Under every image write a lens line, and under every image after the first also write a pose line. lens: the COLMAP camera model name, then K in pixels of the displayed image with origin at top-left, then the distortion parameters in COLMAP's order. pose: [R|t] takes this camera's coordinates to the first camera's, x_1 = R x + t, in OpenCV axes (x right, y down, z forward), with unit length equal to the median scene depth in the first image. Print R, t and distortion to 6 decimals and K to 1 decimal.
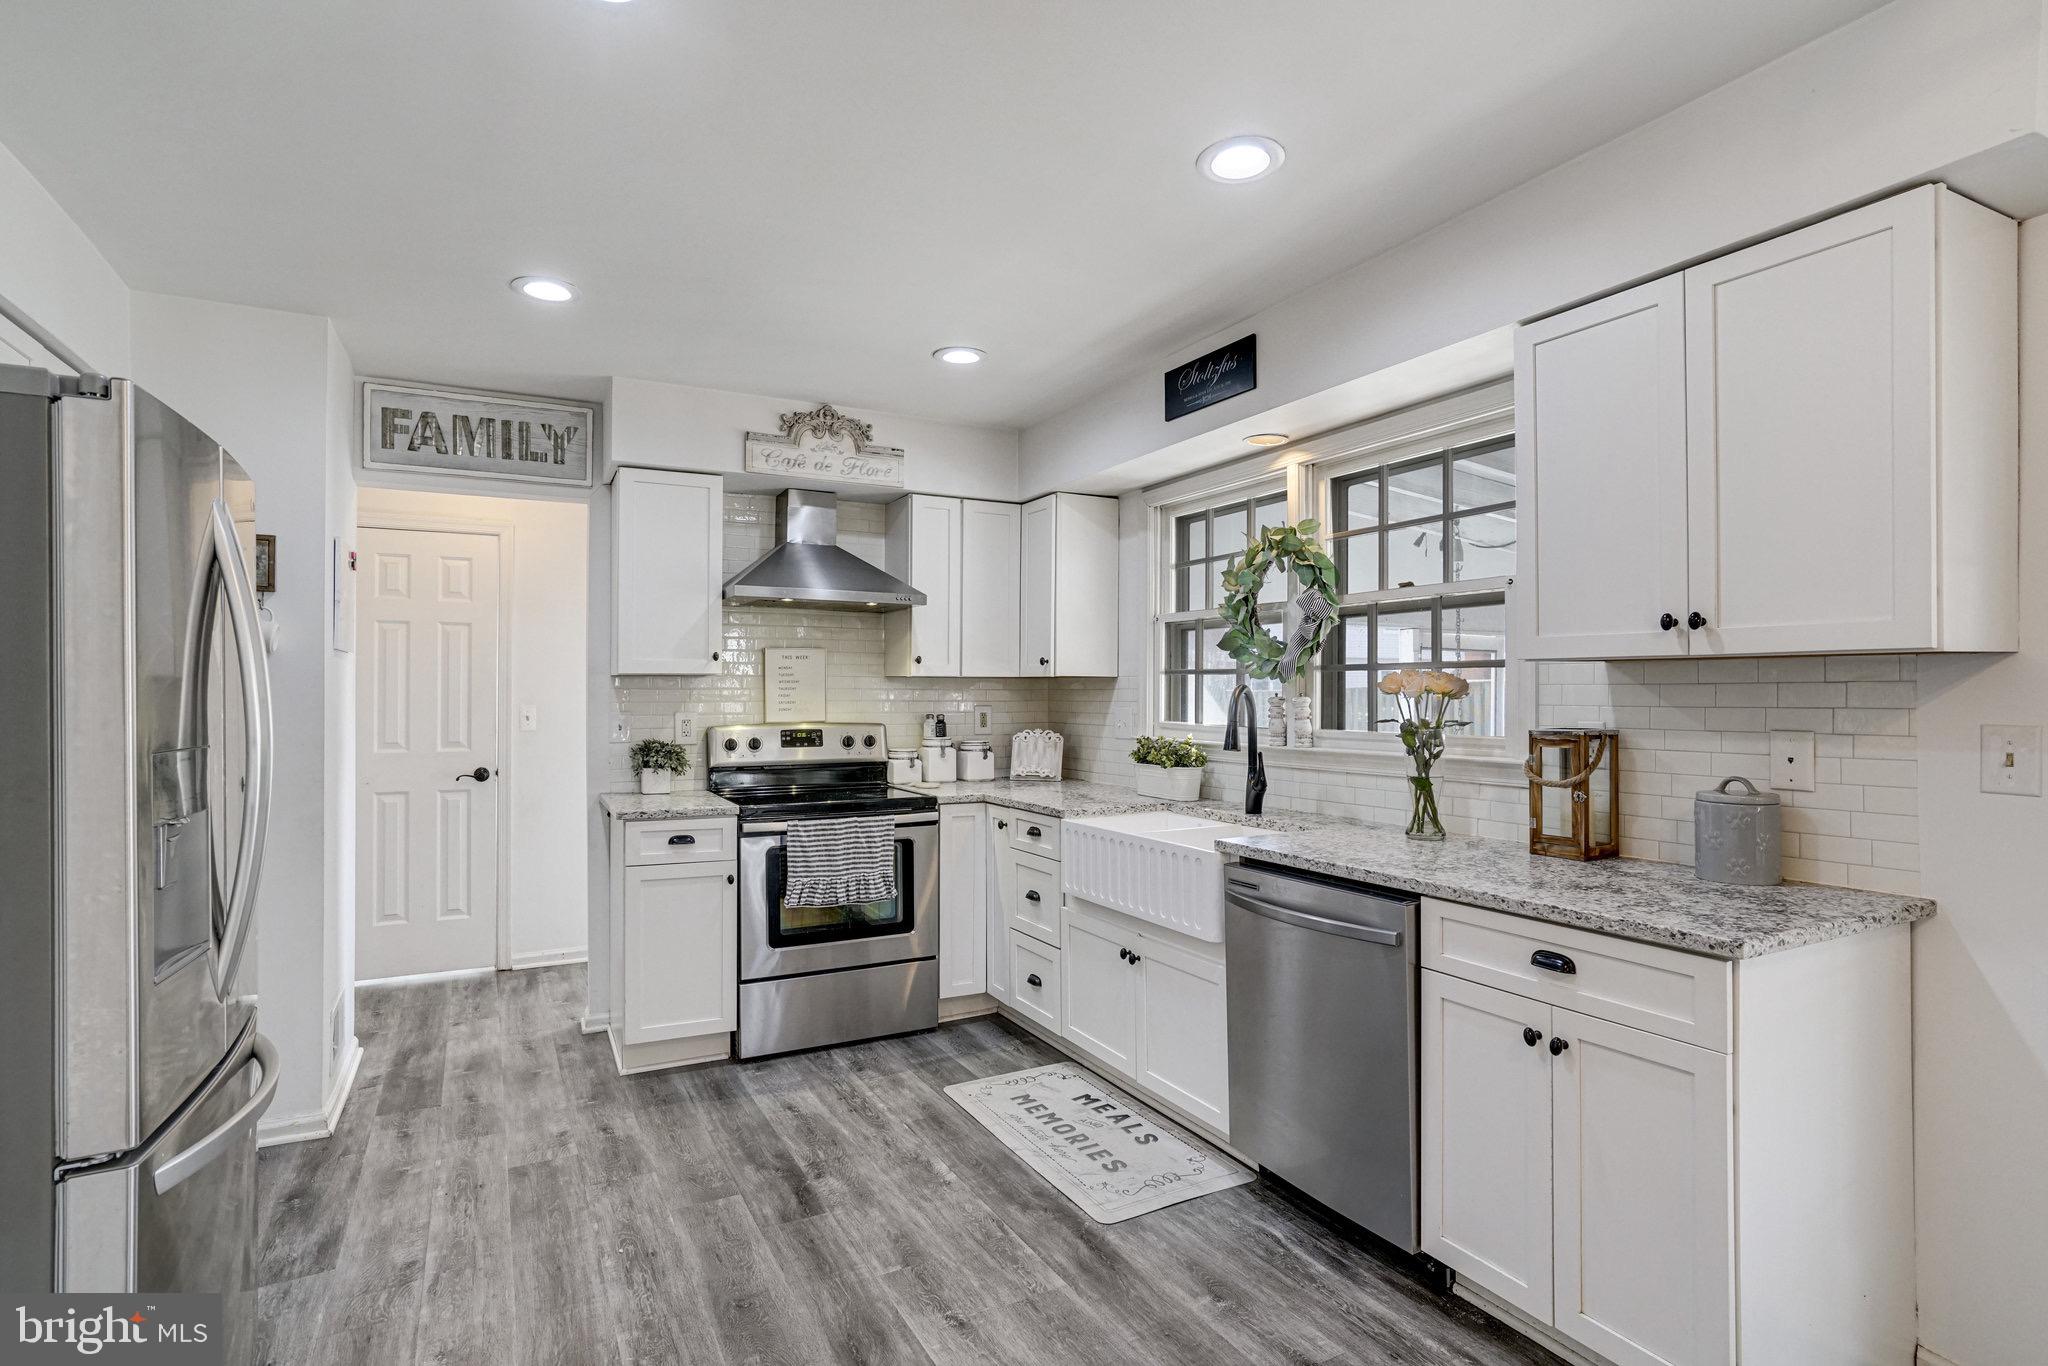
lens RADIAL K [[1006.5, 0, 994.1], [0, 1006.5, 683.7], [0, 0, 1]] dist [-0.027177, 0.005380]
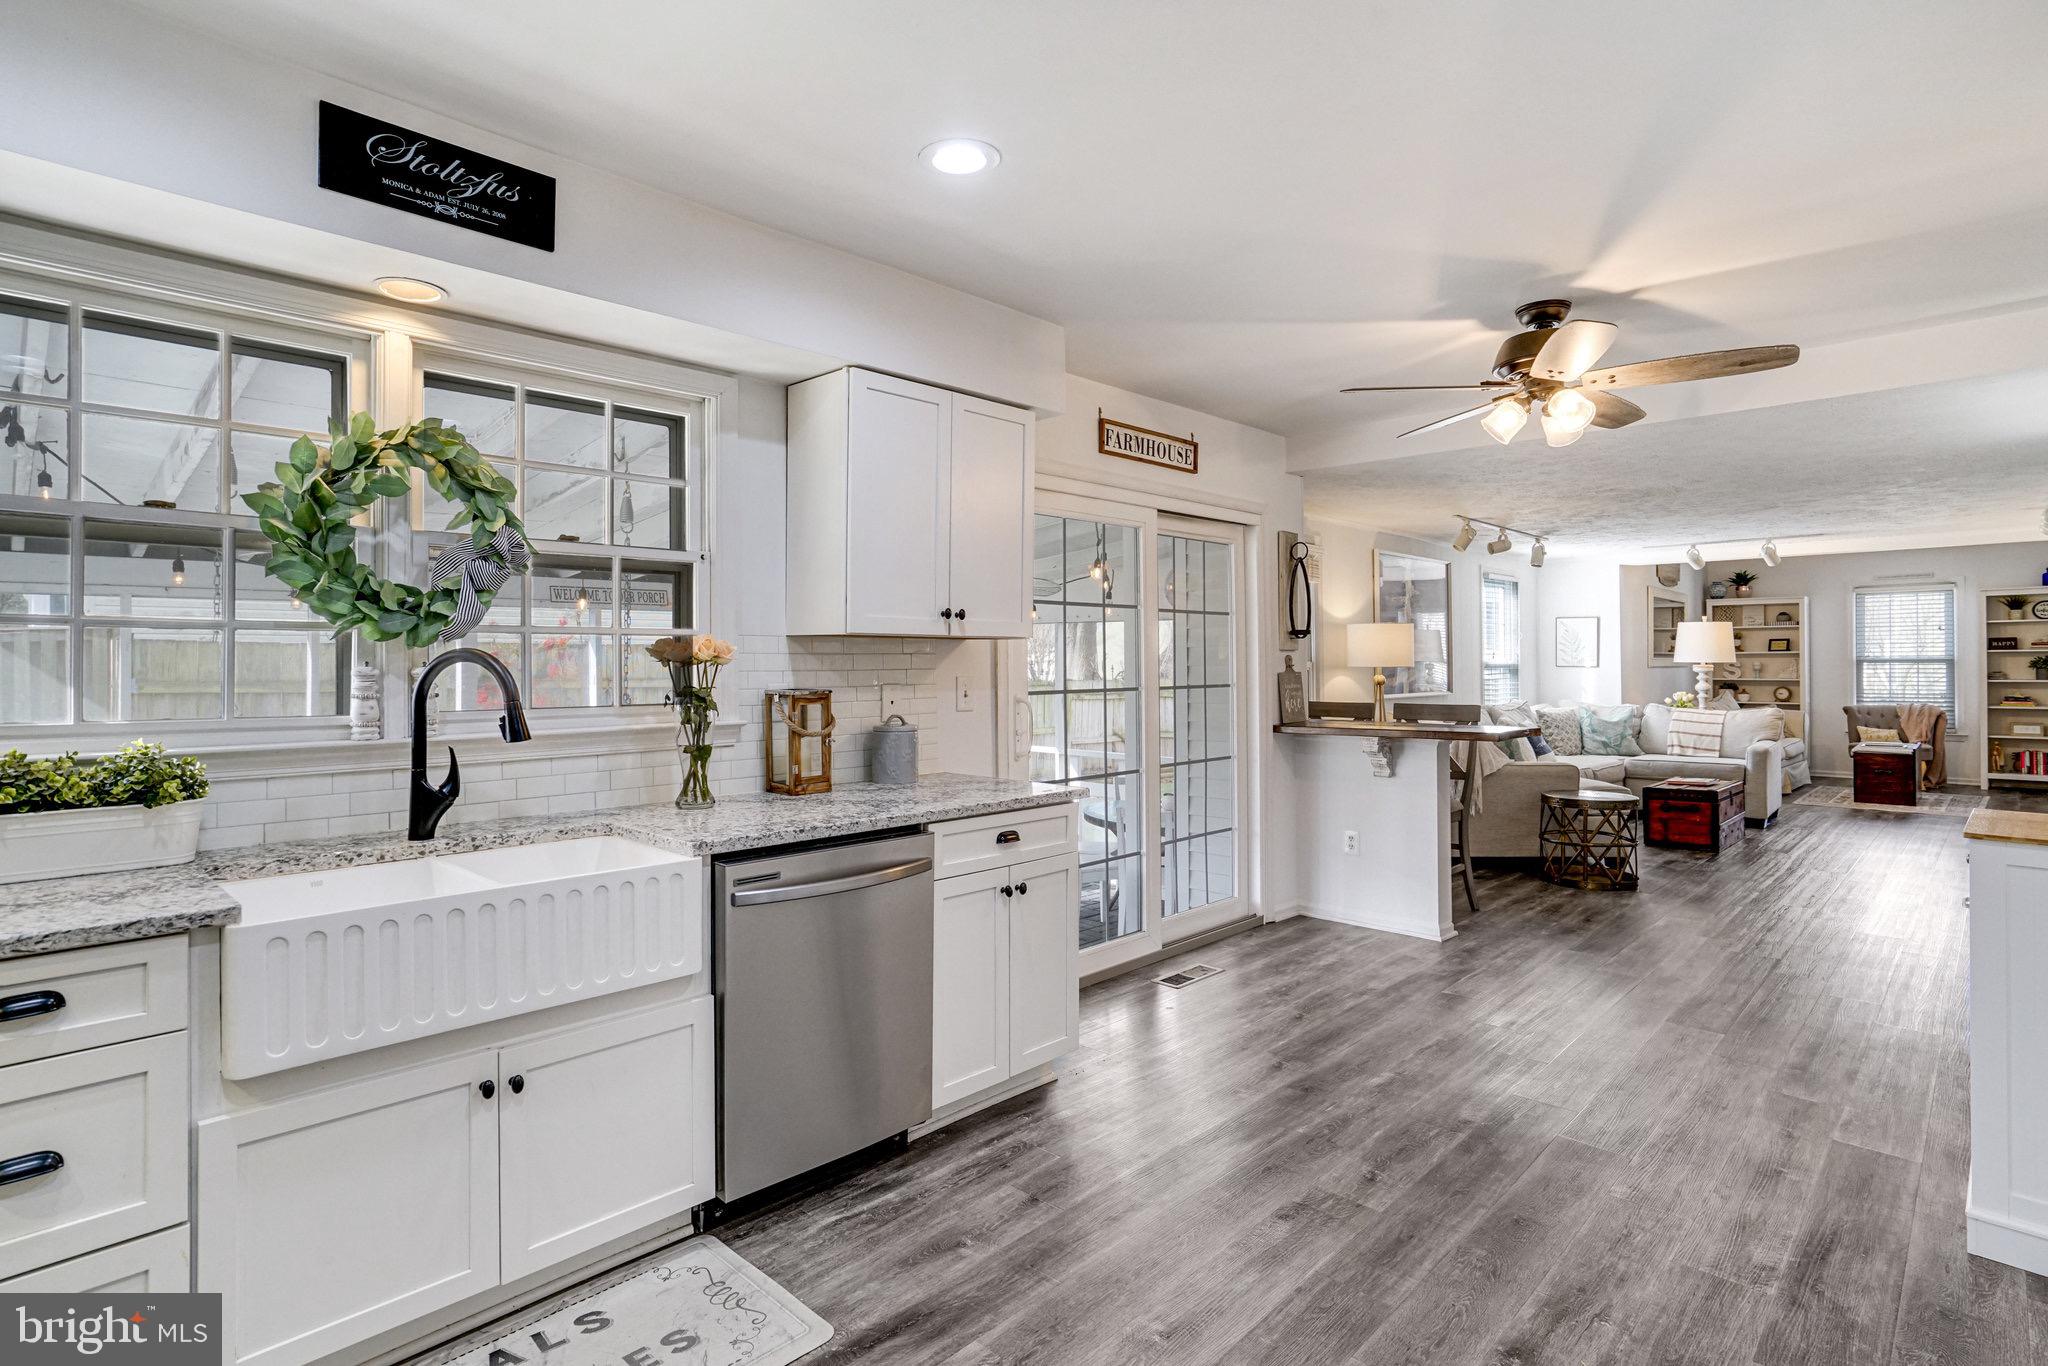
lens RADIAL K [[1047.2, 0, 1021.3], [0, 1047.2, 657.8], [0, 0, 1]] dist [0.003097, 0.004488]
pose [[-0.321359, 0.005560, 0.946941, -0.519696], [-0.003799, 0.999967, -0.007161, 0.009799], [-0.946950, -0.005899, -0.321327, 0.810411]]
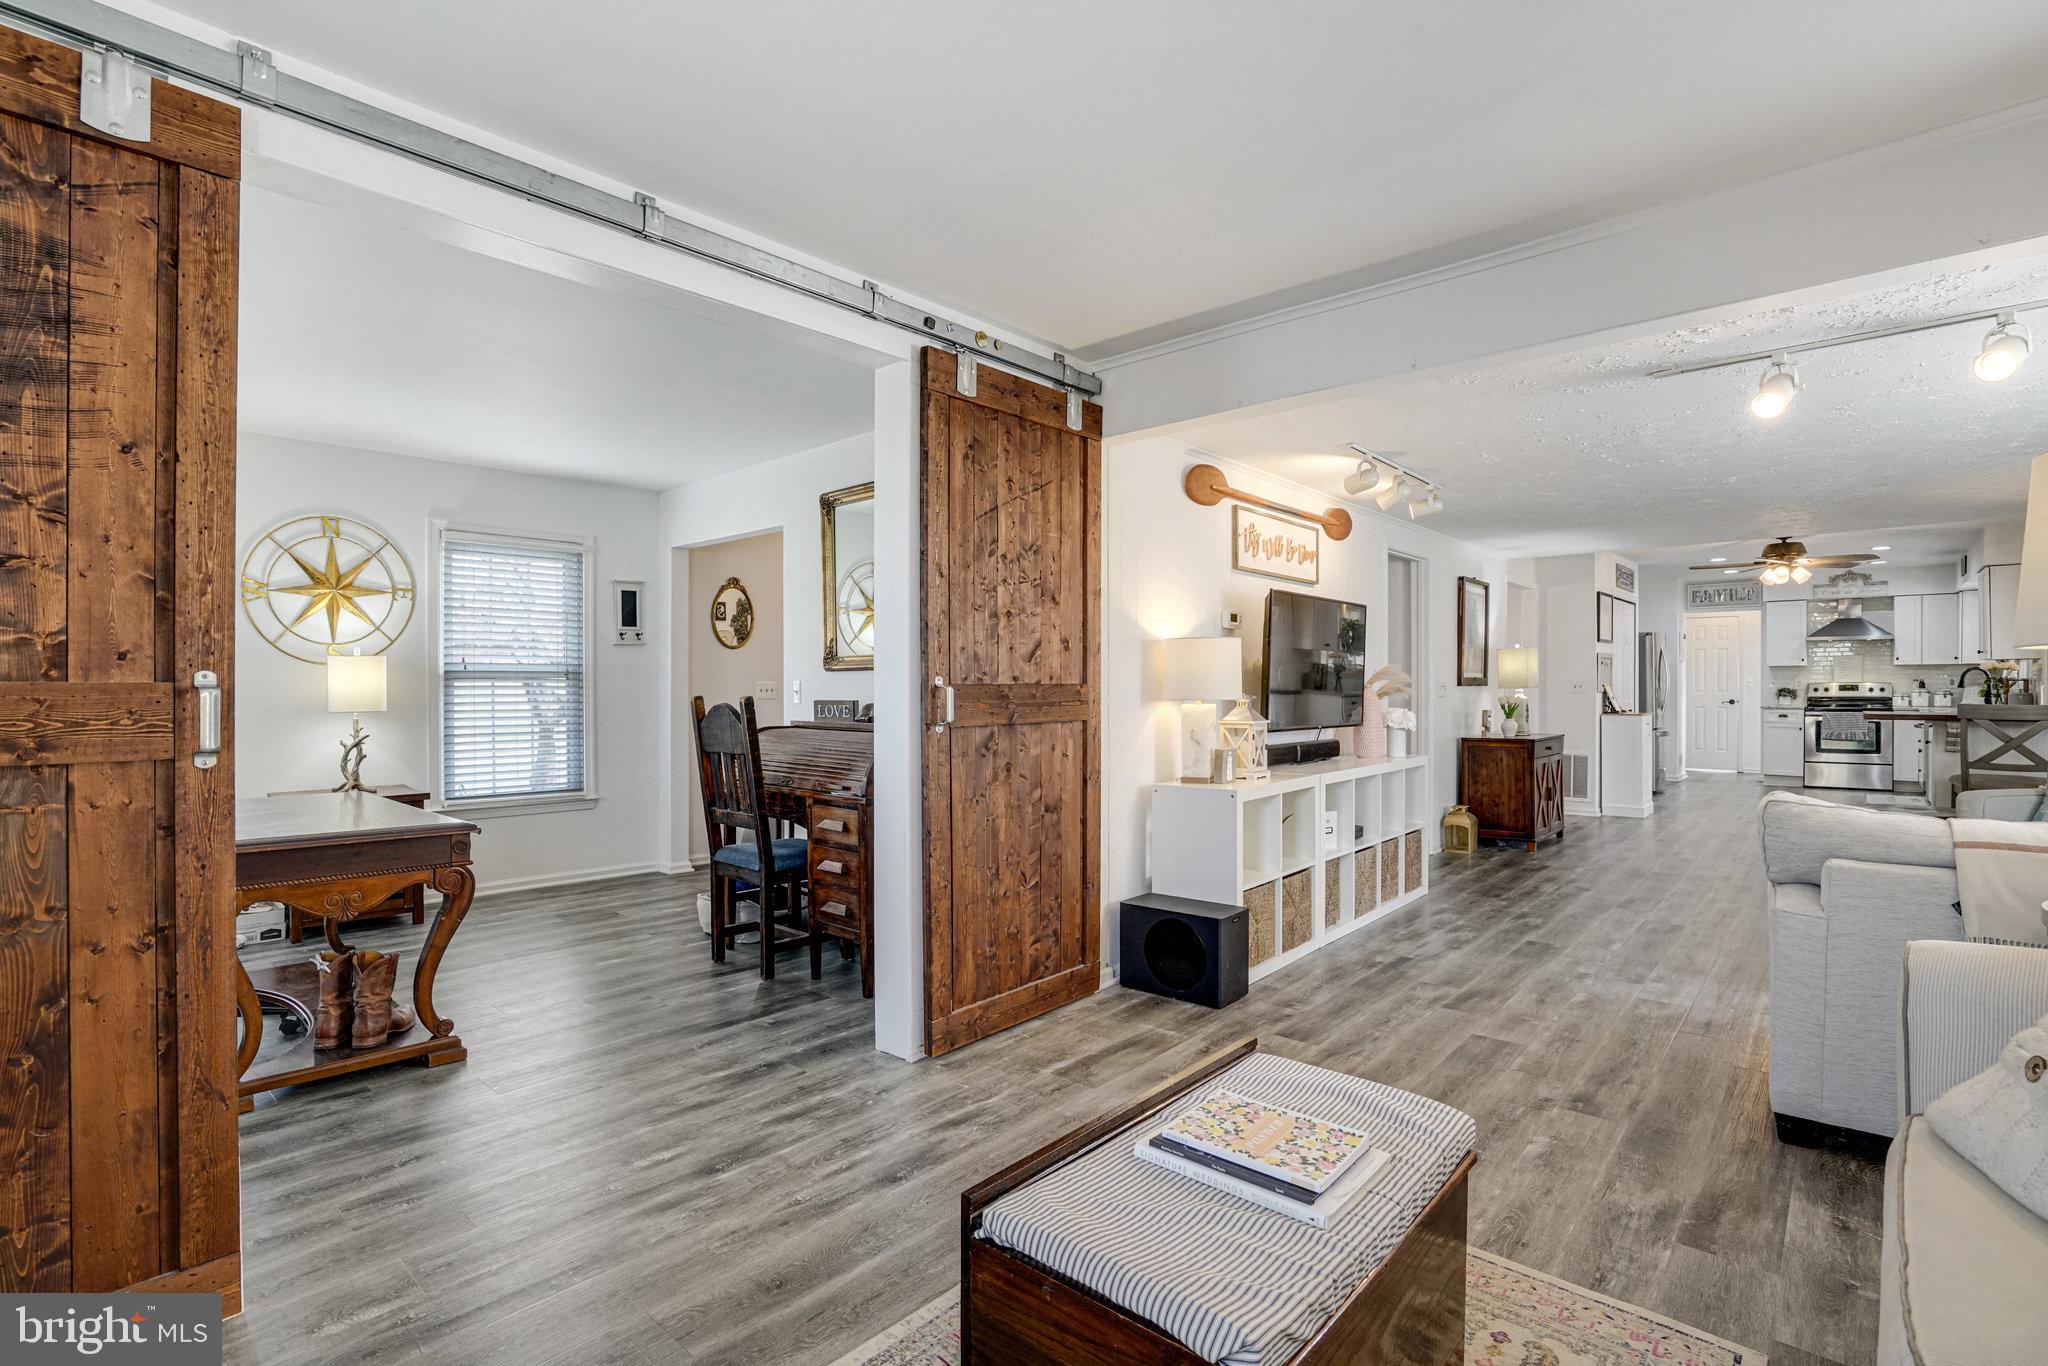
lens RADIAL K [[957.2, 0, 1033.7], [0, 957.2, 692.5], [0, 0, 1]] dist [-0.030358, 0.006032]
pose [[0.349616, -0.005271, -0.936878, 1.764962], [0.000428, 0.999985, -0.005466, 0.098354], [0.936893, 0.001510, 0.349613, -2.443664]]
